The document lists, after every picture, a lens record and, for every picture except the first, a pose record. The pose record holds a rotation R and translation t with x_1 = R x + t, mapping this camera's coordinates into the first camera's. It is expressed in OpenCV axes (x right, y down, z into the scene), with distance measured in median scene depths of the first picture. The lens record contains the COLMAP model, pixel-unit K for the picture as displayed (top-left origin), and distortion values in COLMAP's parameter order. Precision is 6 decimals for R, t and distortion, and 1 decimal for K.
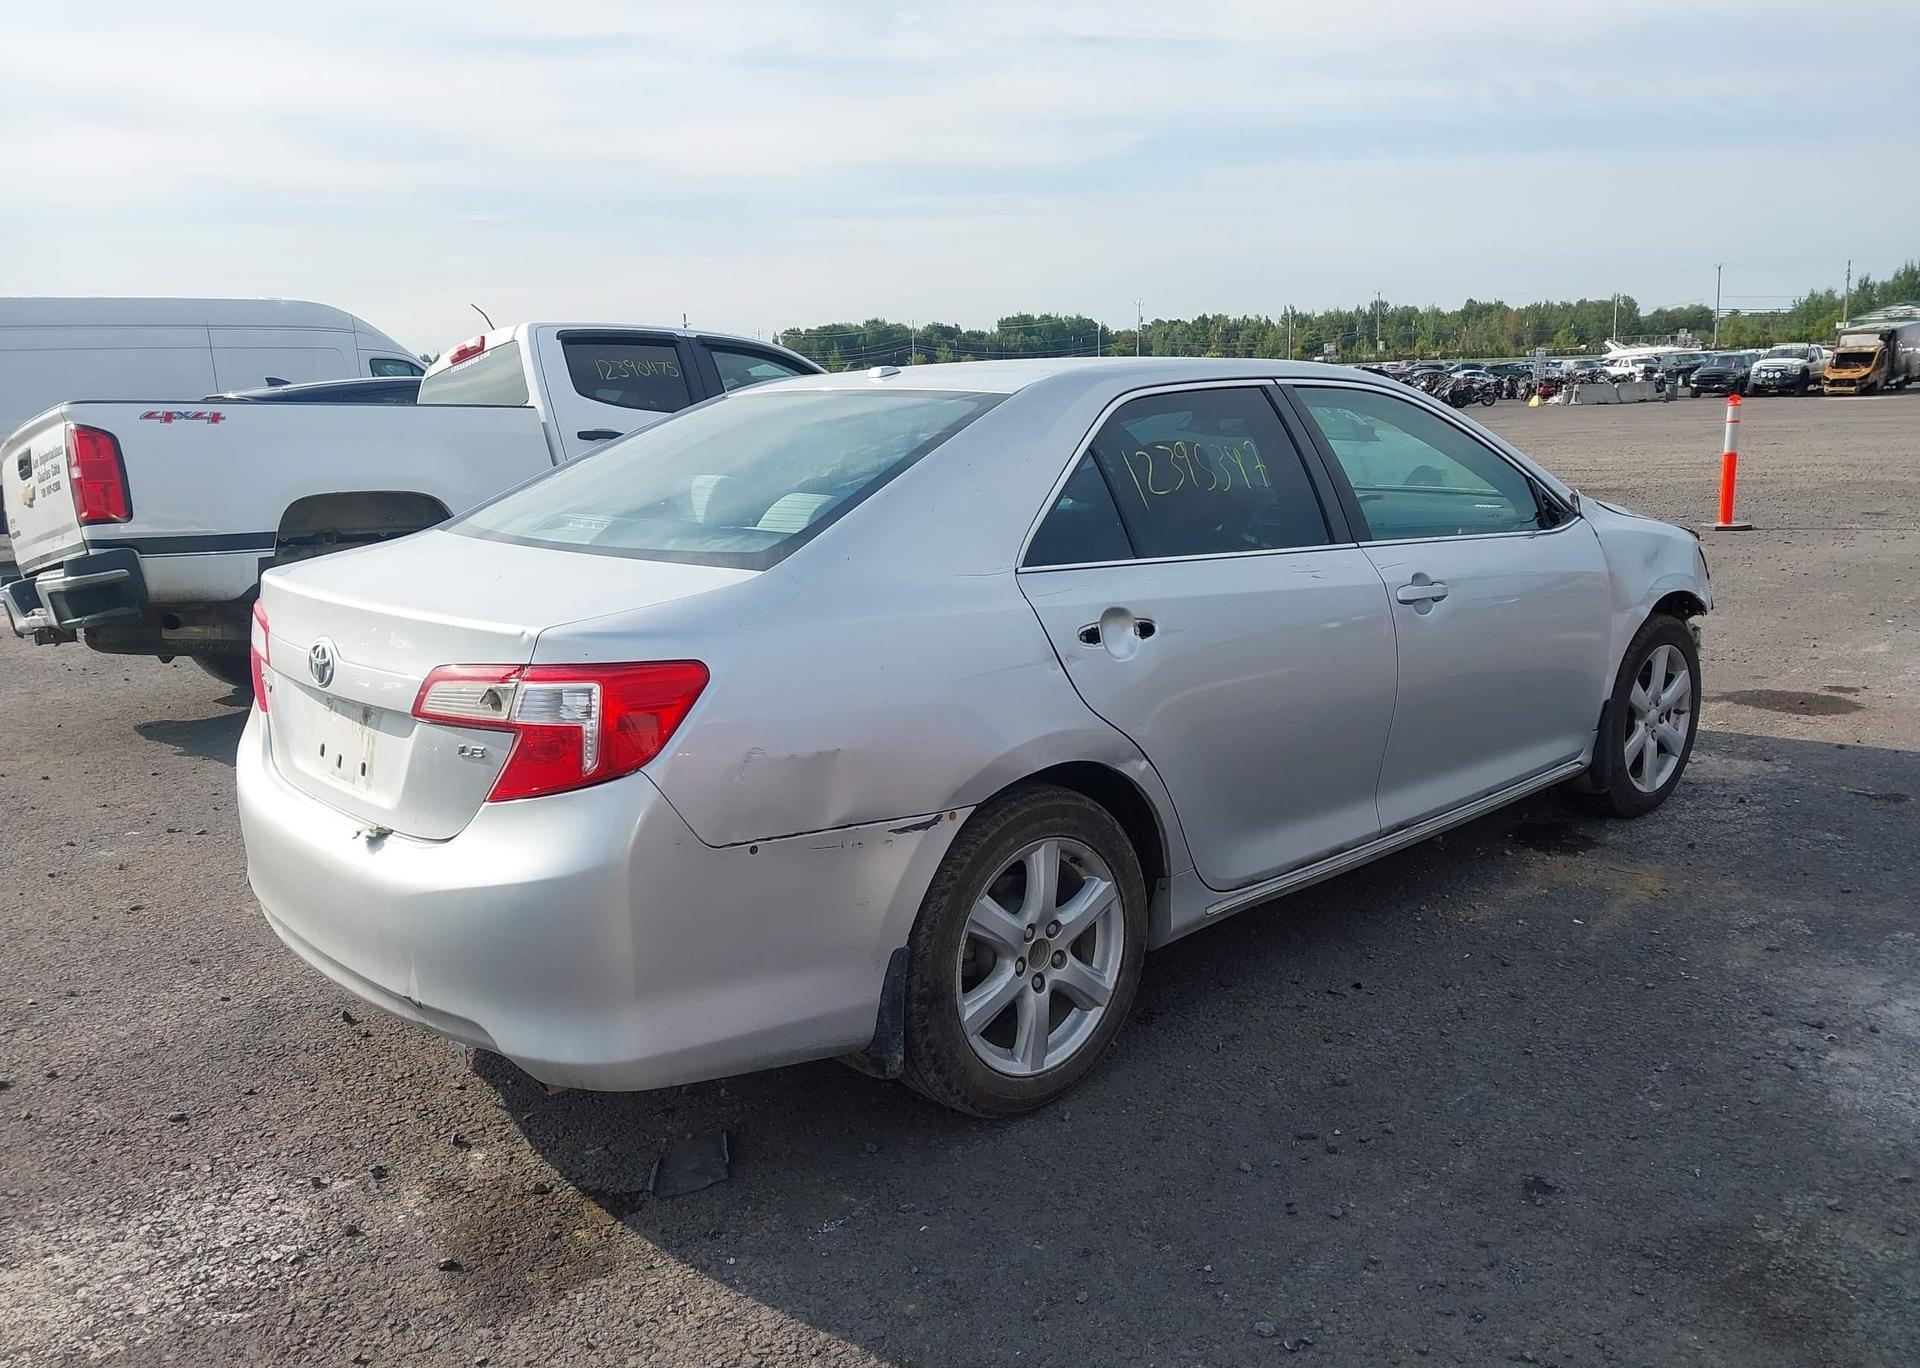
lens RADIAL K [[1517.1, 0, 950.8], [0, 1517.1, 695.1], [0, 0, 1]] dist [0.022852, -0.034230]
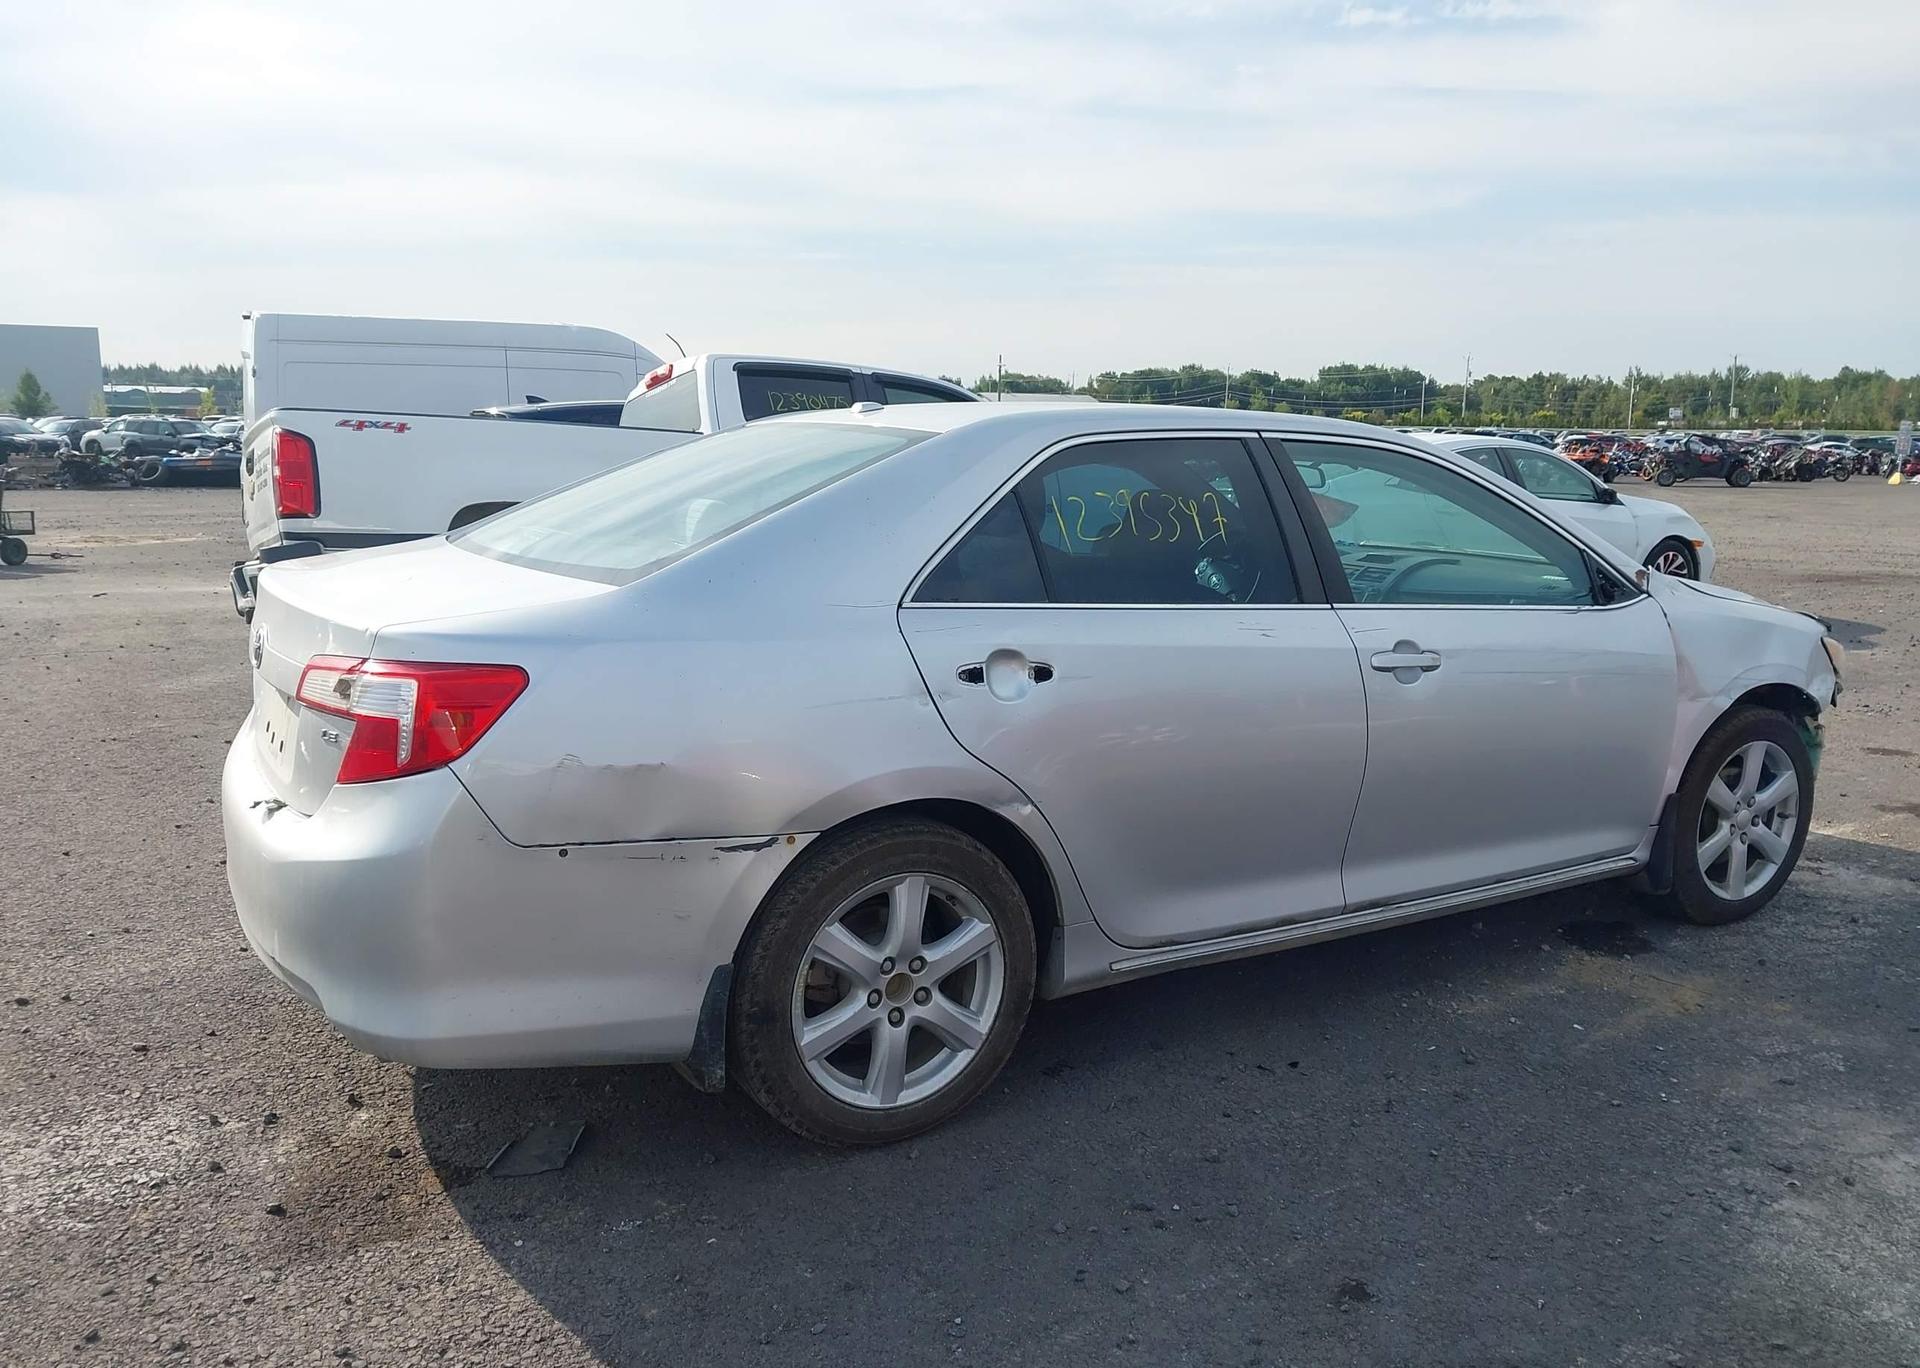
lens RADIAL K [[1517.1, 0, 959.2], [0, 1517.1, 675.2], [0, 0, 1]] dist [0.022852, -0.034230]
pose [[0.979099, 0.074789, -0.189133, 0.232846], [-0.082131, 0.996131, -0.031275, -0.005897], [0.186063, 0.046155, 0.981453, 0.010800]]
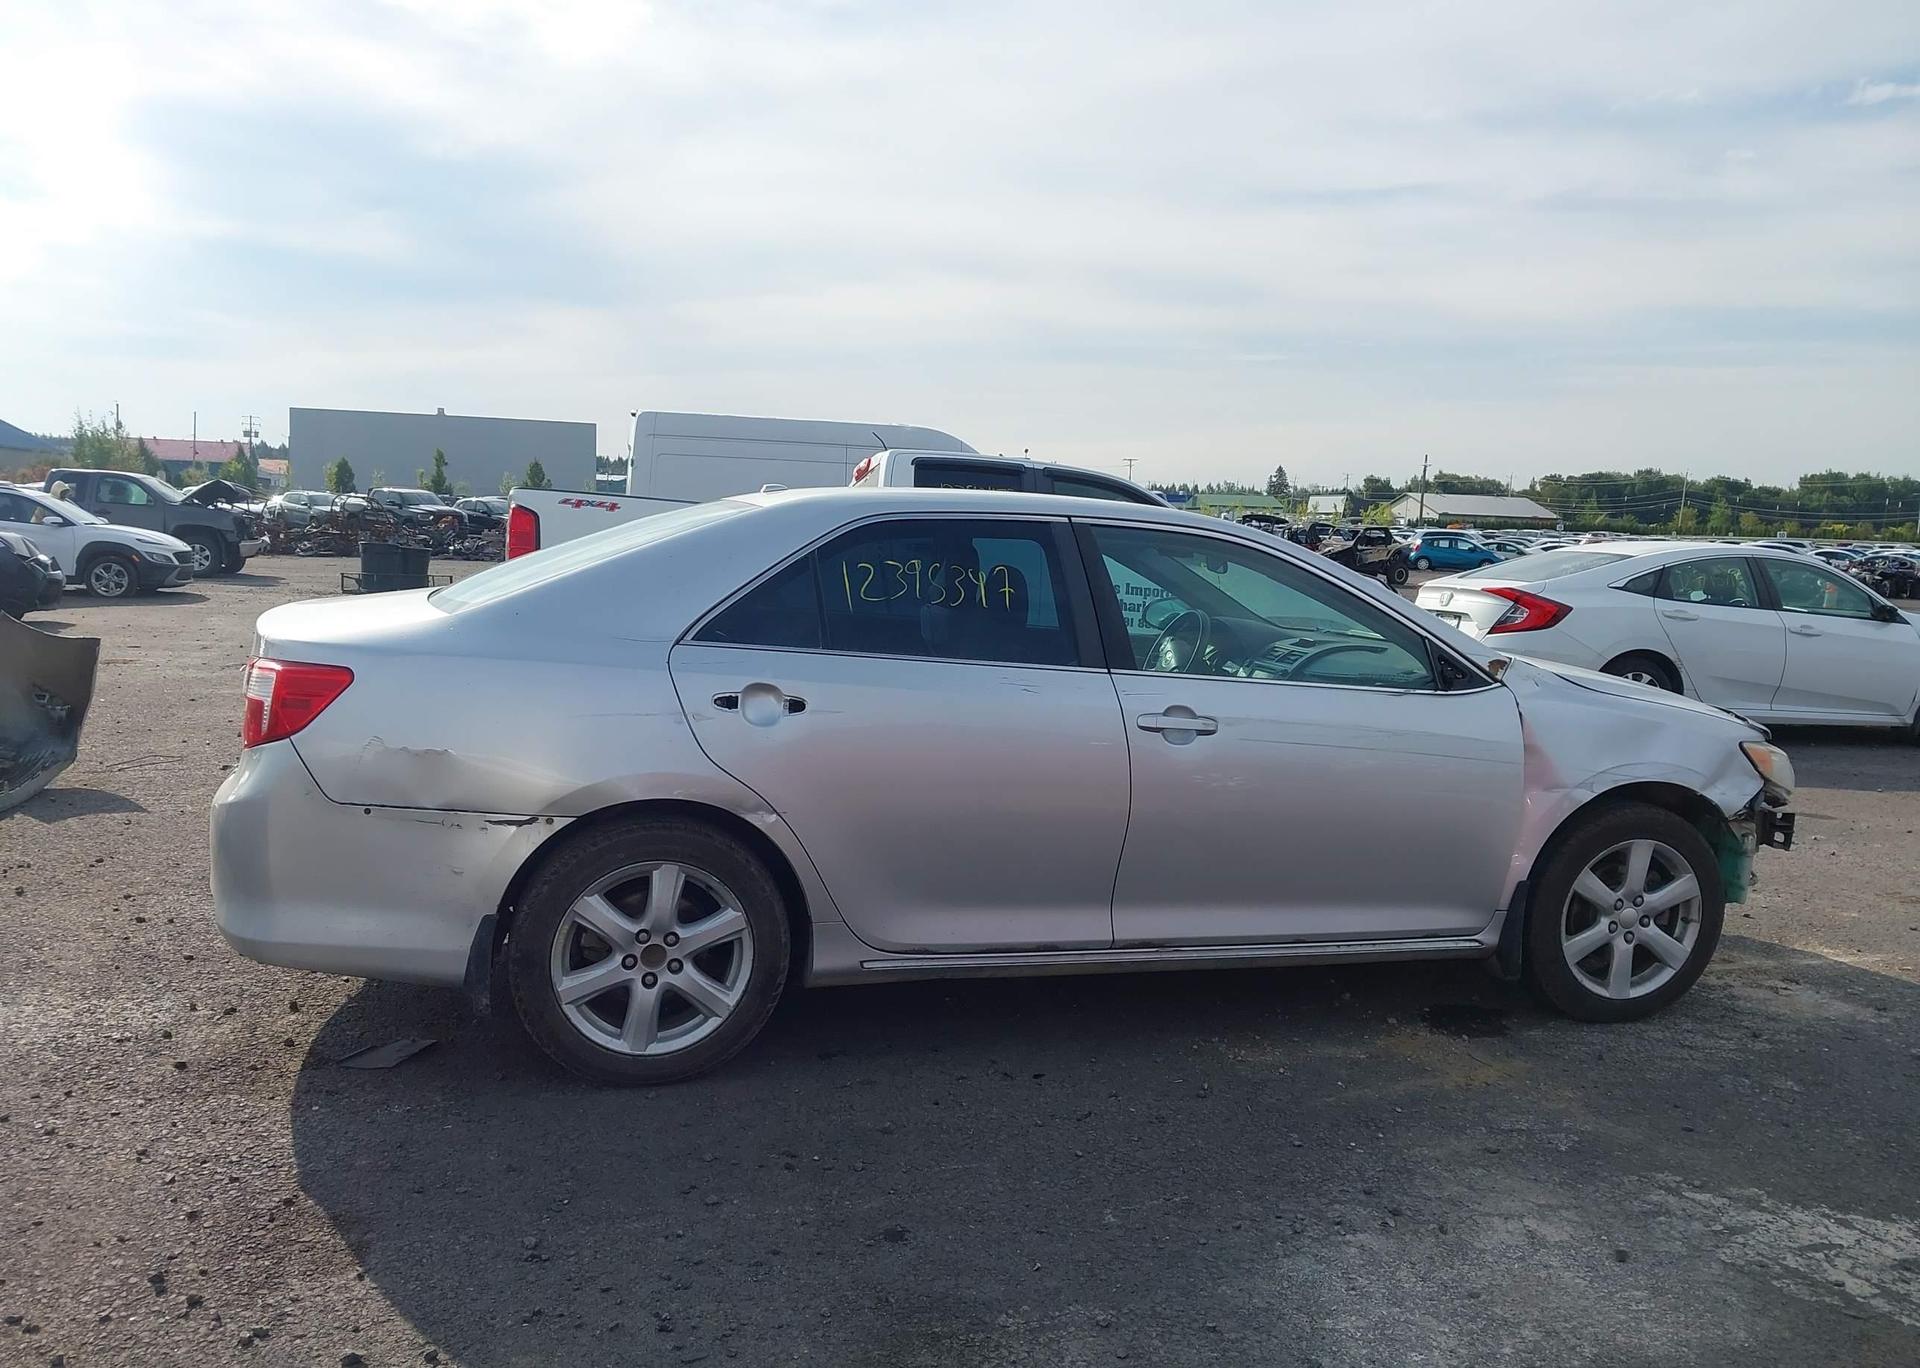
lens RADIAL K [[1517.1, 0, 957.9], [0, 1517.1, 680.8], [0, 0, 1]] dist [0.022852, -0.034230]
pose [[0.884774, 0.113641, -0.451951, 0.691592], [-0.155847, 0.986127, -0.057140, -0.014303], [0.439188, 0.120991, 0.890211, -0.009505]]
